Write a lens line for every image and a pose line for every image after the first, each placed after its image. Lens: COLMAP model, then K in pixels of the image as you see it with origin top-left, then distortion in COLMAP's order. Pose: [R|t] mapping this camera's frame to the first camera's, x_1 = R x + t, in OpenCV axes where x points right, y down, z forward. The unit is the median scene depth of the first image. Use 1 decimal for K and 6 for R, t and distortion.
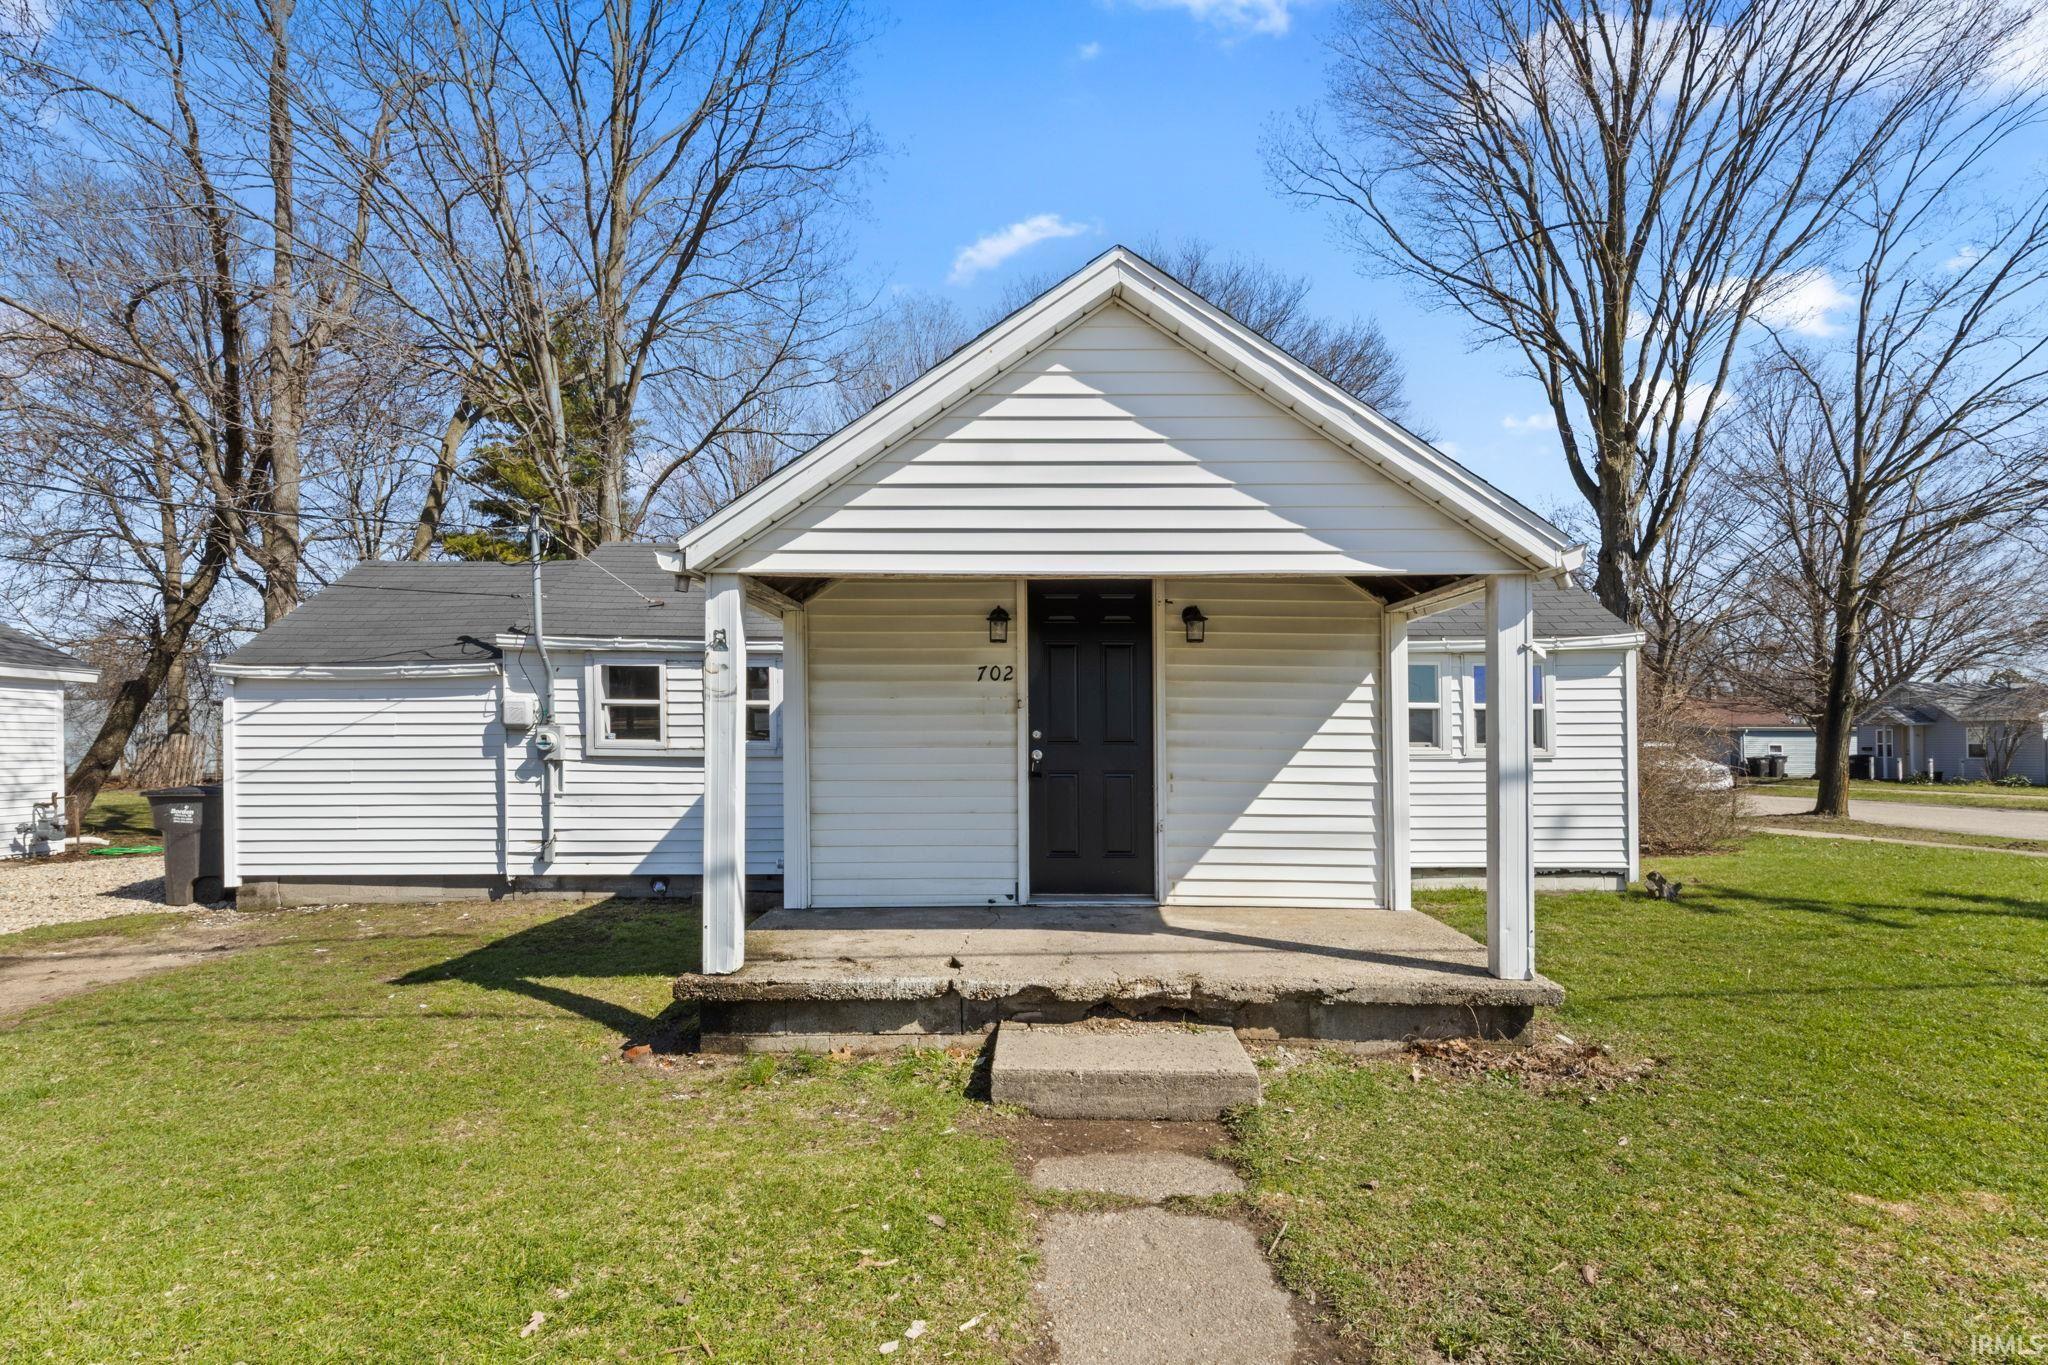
lens RADIAL K [[943.3, 0, 1003.2], [0, 943.3, 764.2], [0, 0, 1]] dist [0.001276, -0.000144]
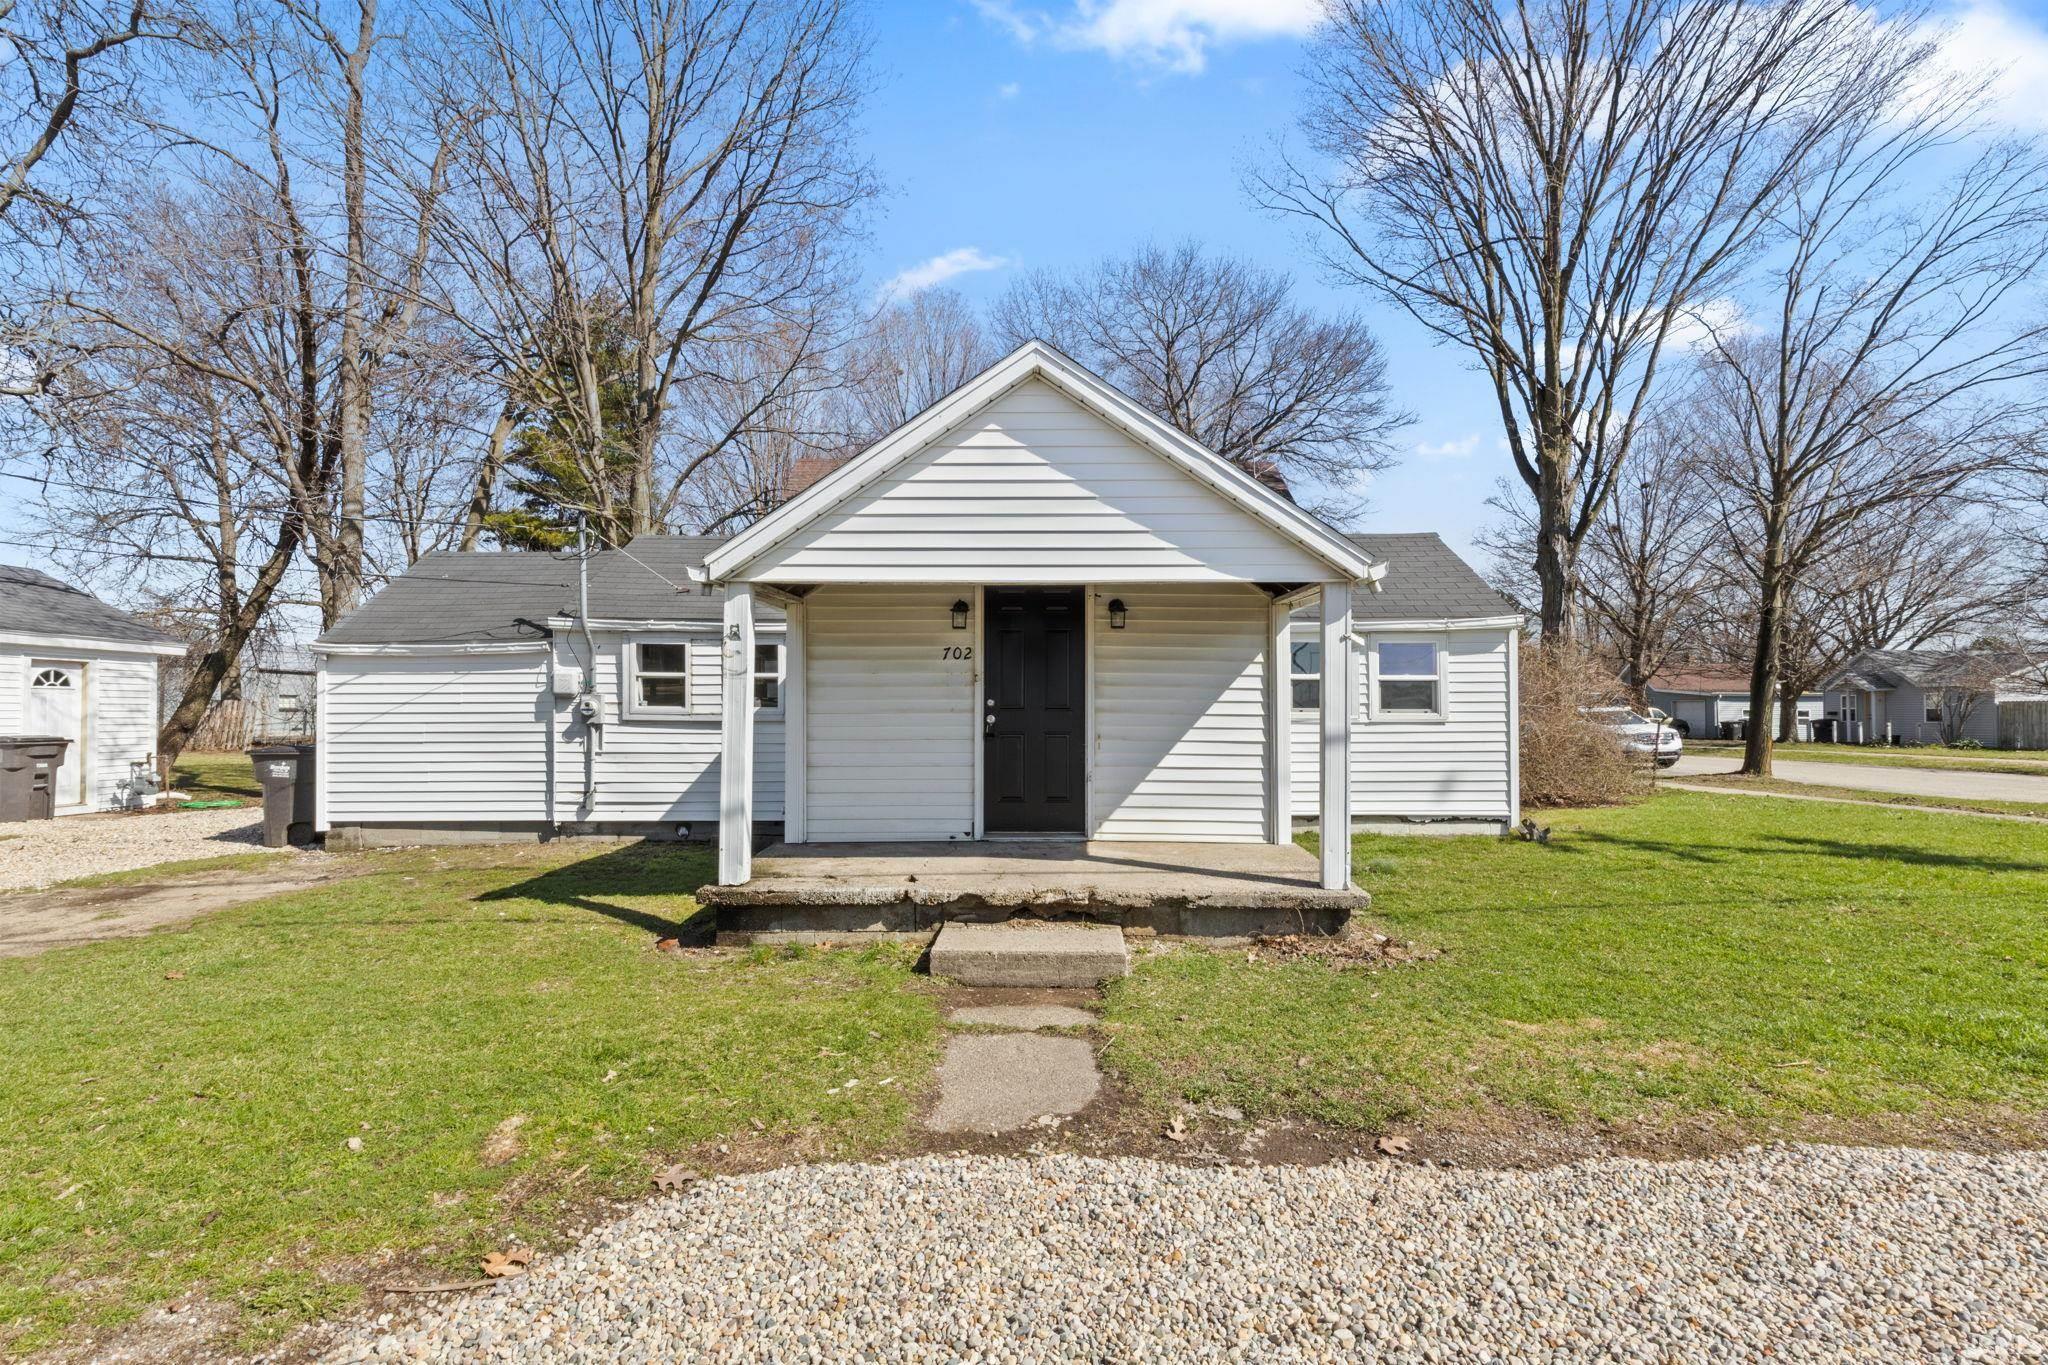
lens RADIAL K [[924.2, 0, 1014.5], [0, 924.2, 692.9], [0, 0, 1]] dist [0.001126, -0.000258]
pose [[0.999999, -0.000332, -0.001308, 0.050381], [0.000282, 0.999258, -0.038515, 0.001793], [0.001320, 0.038514, 0.999257, -0.156685]]
